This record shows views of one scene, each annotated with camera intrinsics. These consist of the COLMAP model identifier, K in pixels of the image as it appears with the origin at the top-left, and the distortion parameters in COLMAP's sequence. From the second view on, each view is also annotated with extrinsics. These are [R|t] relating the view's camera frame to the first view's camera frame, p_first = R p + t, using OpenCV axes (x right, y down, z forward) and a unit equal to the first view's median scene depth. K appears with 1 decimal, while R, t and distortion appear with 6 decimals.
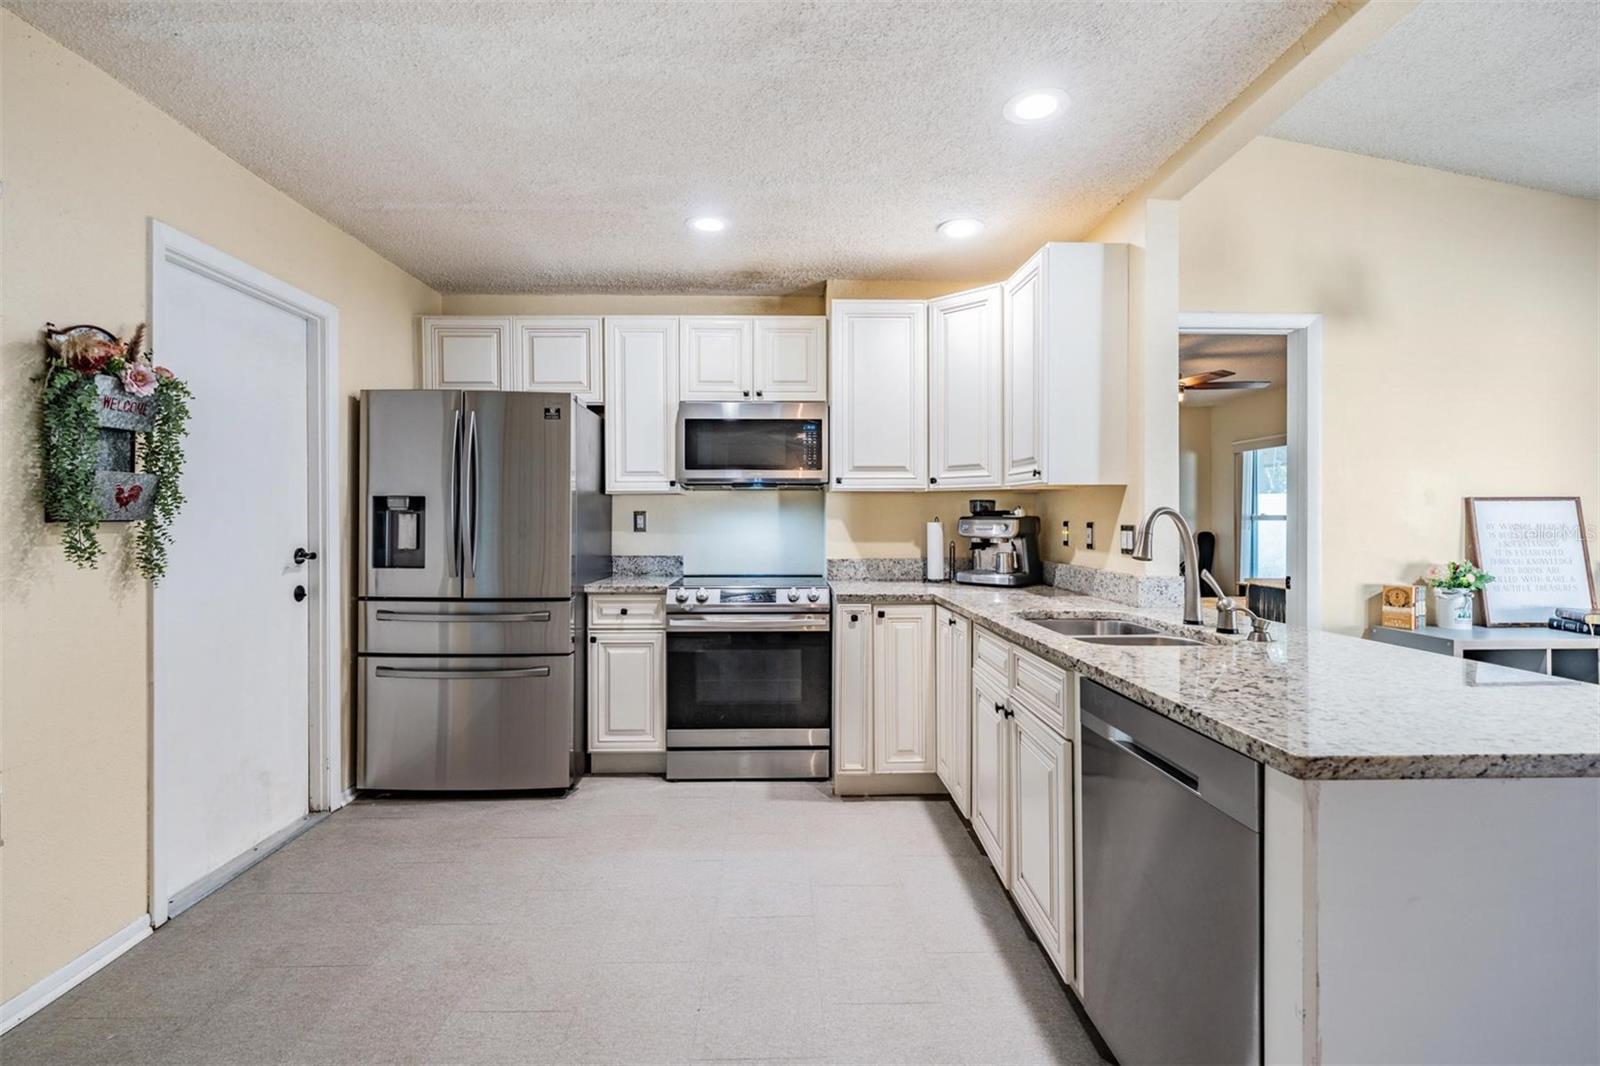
lens RADIAL K [[746.4, 0, 796.7], [0, 746.4, 521.7], [0, 0, 1]] dist [0.000609, -0.000123]
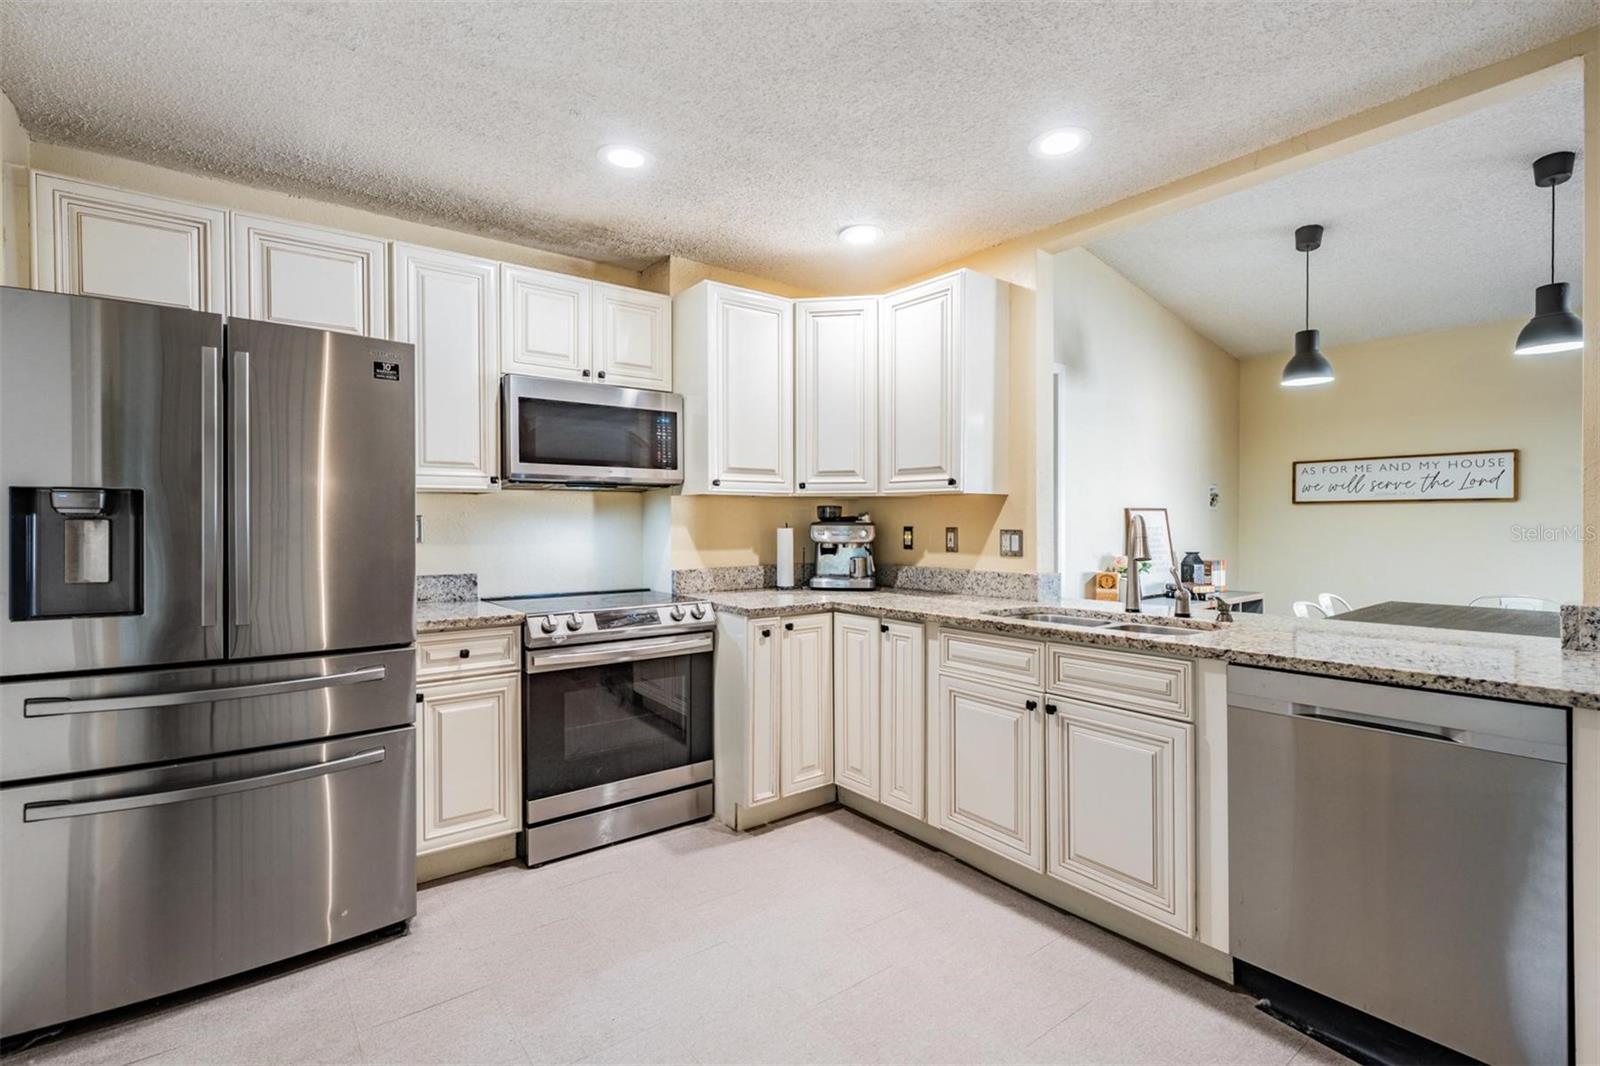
lens RADIAL K [[732.5, 0, 795.0], [0, 732.5, 528.0], [0, 0, 1]] dist [0.000991, -0.000078]
pose [[0.811255, -0.006408, 0.584657, -0.391753], [0.004182, 0.999978, 0.005157, -0.004657], [-0.584677, -0.001739, 0.811264, 0.232609]]
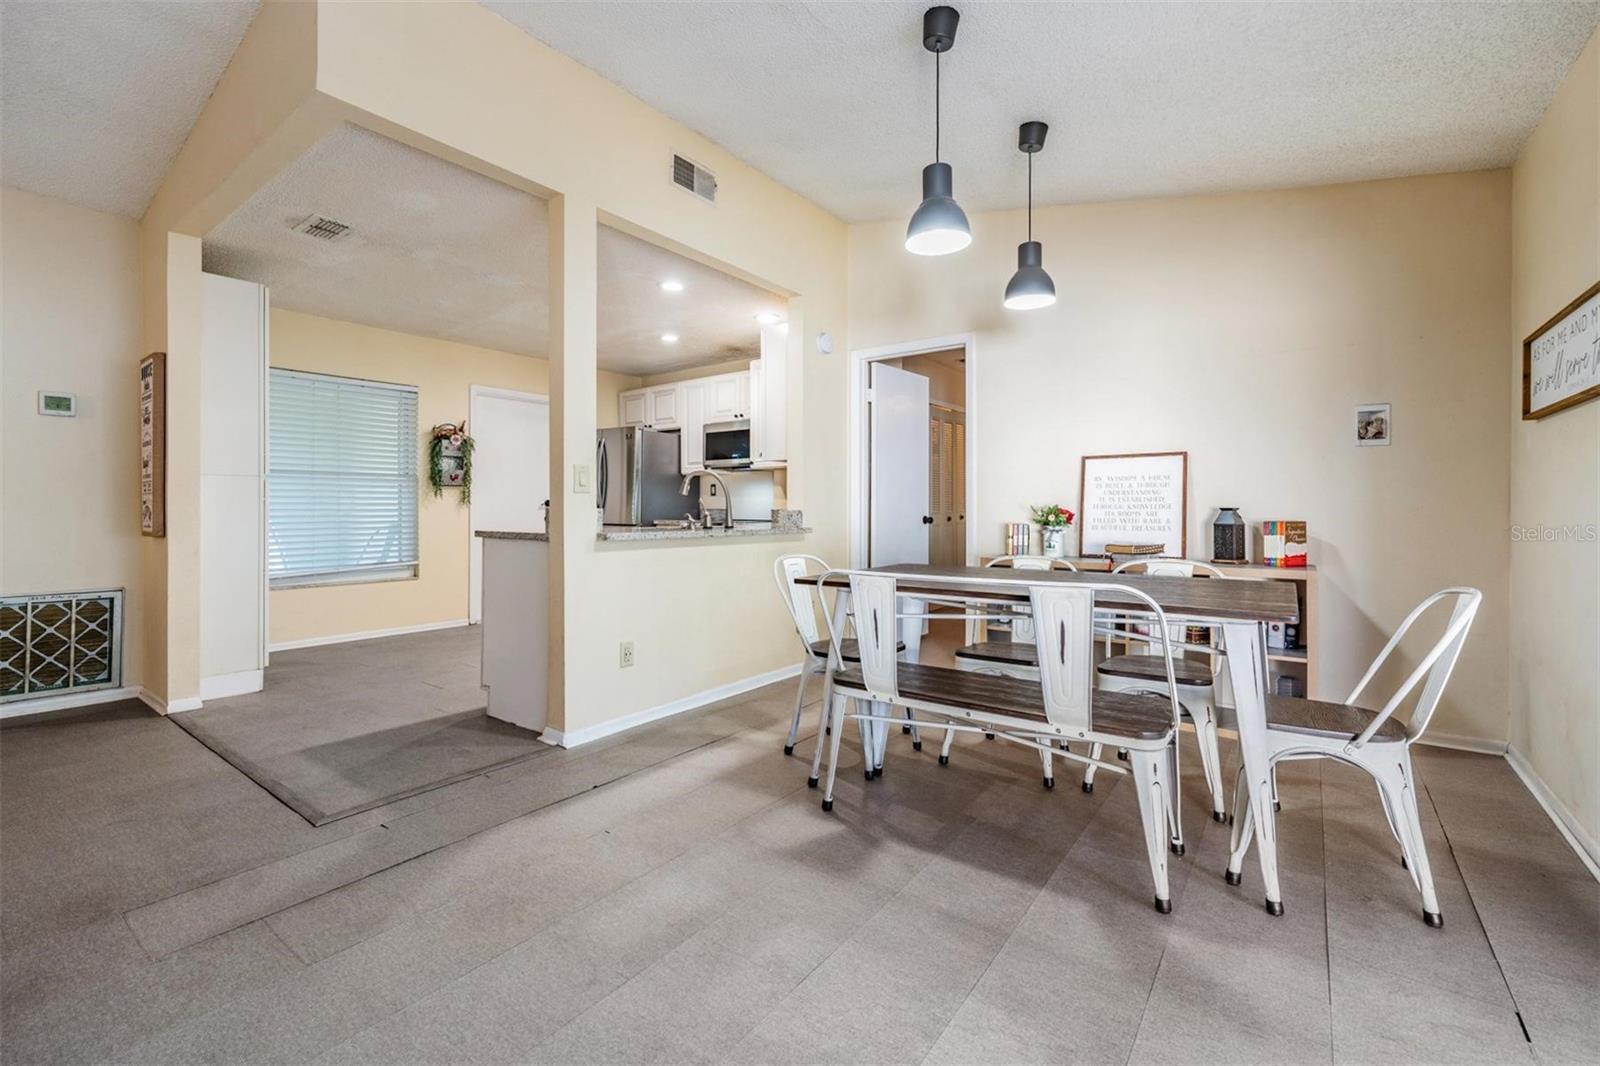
lens RADIAL K [[688.5, 0, 796.0], [0, 688.5, 508.5], [0, 0, 1]] dist [0.000544, -0.000064]
pose [[0.782817, 0.000835, -0.622252, 1.175521], [-0.003167, 0.999991, -0.002643, 0.057240], [0.622244, 0.004040, 0.782813, -0.211581]]
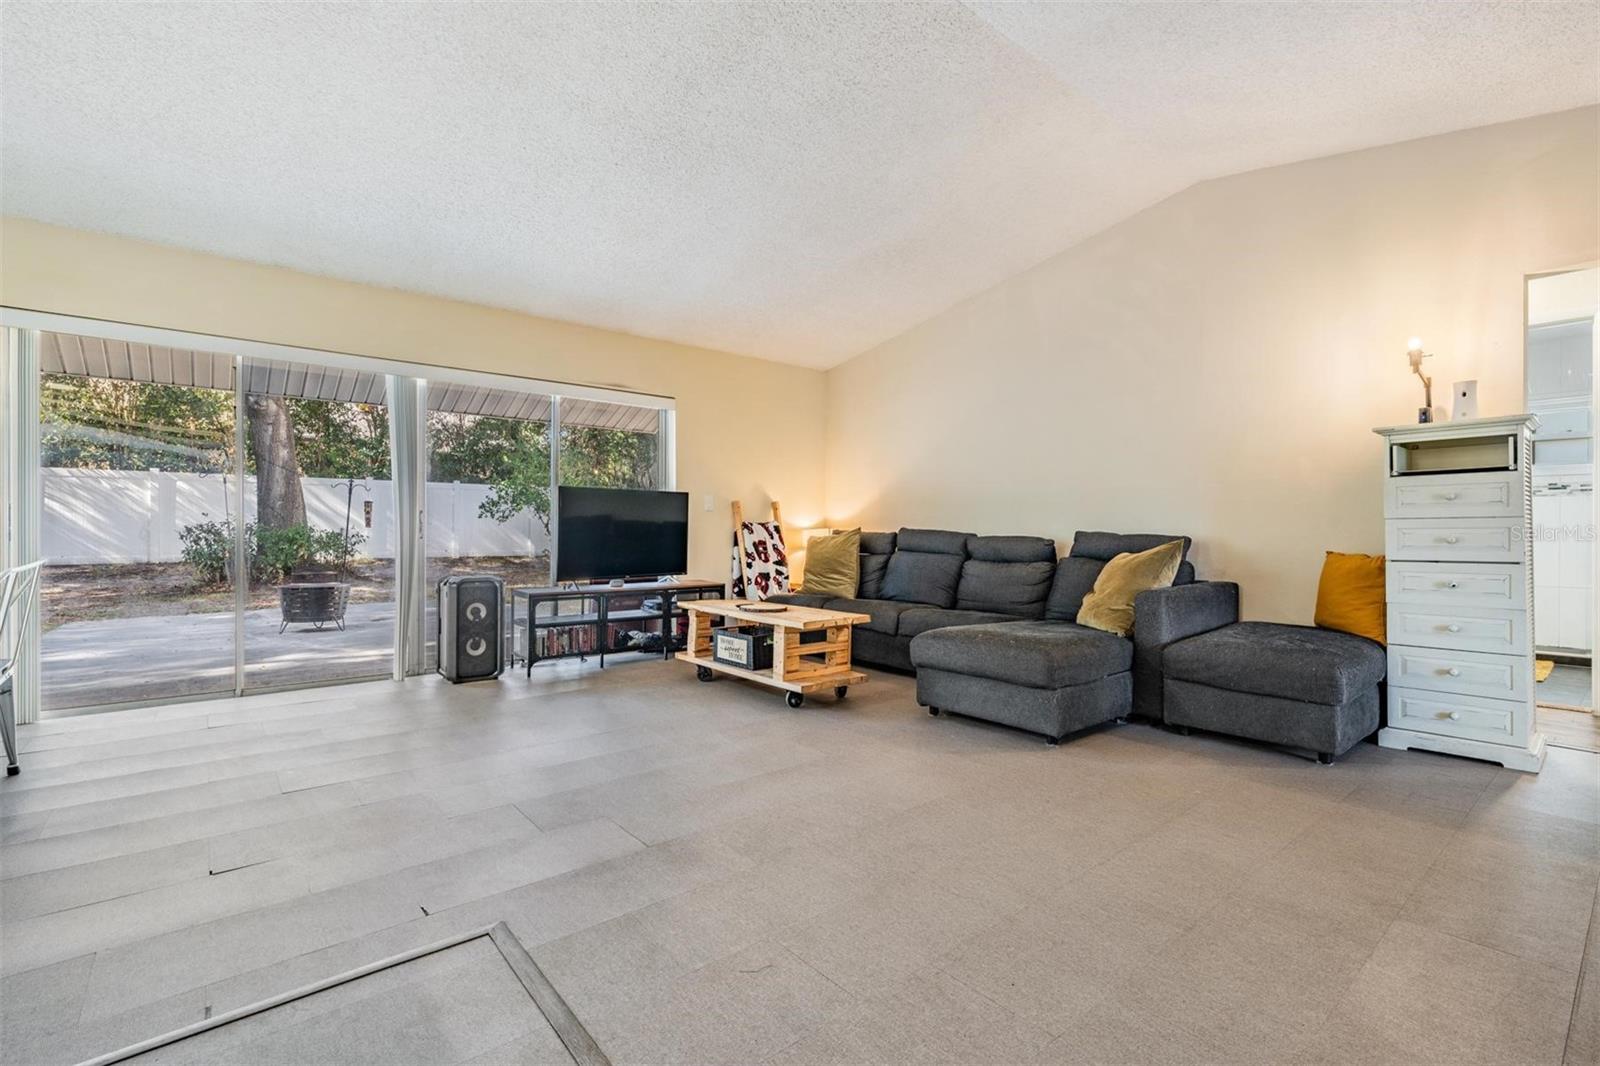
lens RADIAL K [[713.9, 0, 800.0], [0, 713.9, 533.0], [0, 0, 1]] dist [-0.001120, -0.000247]
pose [[-0.618749, -0.006994, 0.785558, -0.094384], [-0.001442, 0.999969, 0.007767, 0.075119], [-0.785588, 0.003673, -0.618740, 0.157696]]
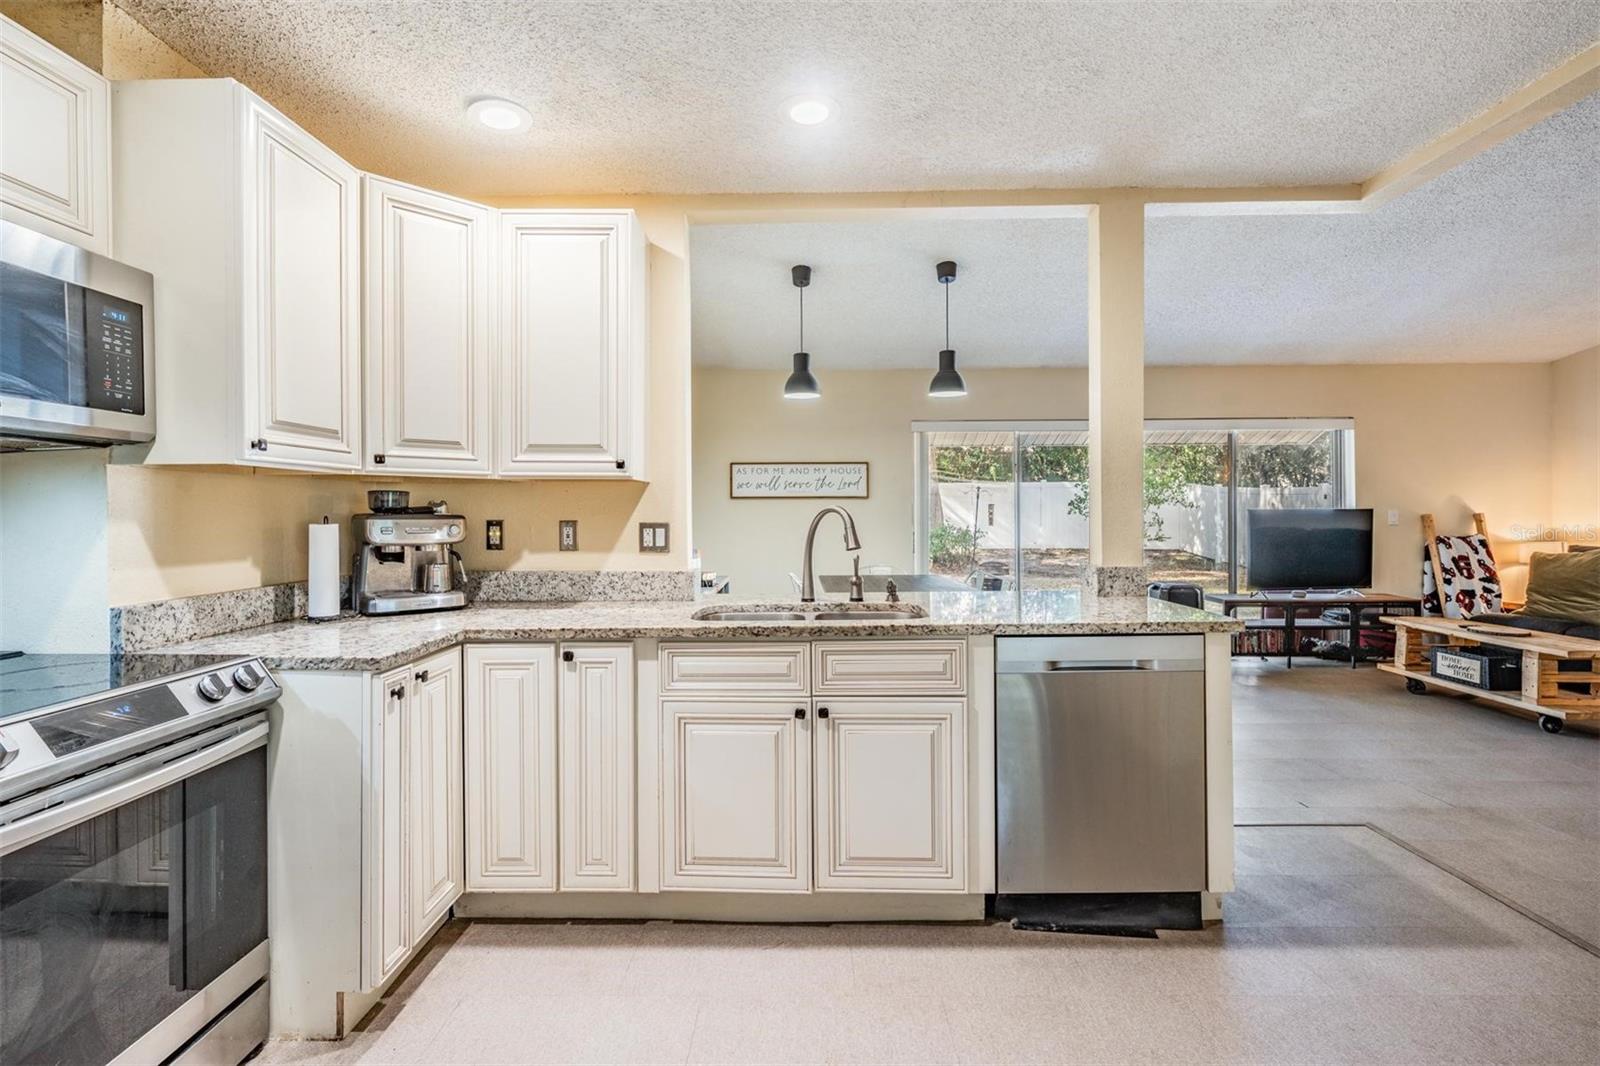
lens RADIAL K [[732.8, 0, 794.0], [0, 732.8, 515.1], [0, 0, 1]] dist [-0.000283, -0.000149]
pose [[0.045159, -0.002613, 0.998976, -0.436855], [0.009330, 0.999954, 0.002194, -0.005005], [-0.998936, 0.009221, 0.045181, 0.626799]]
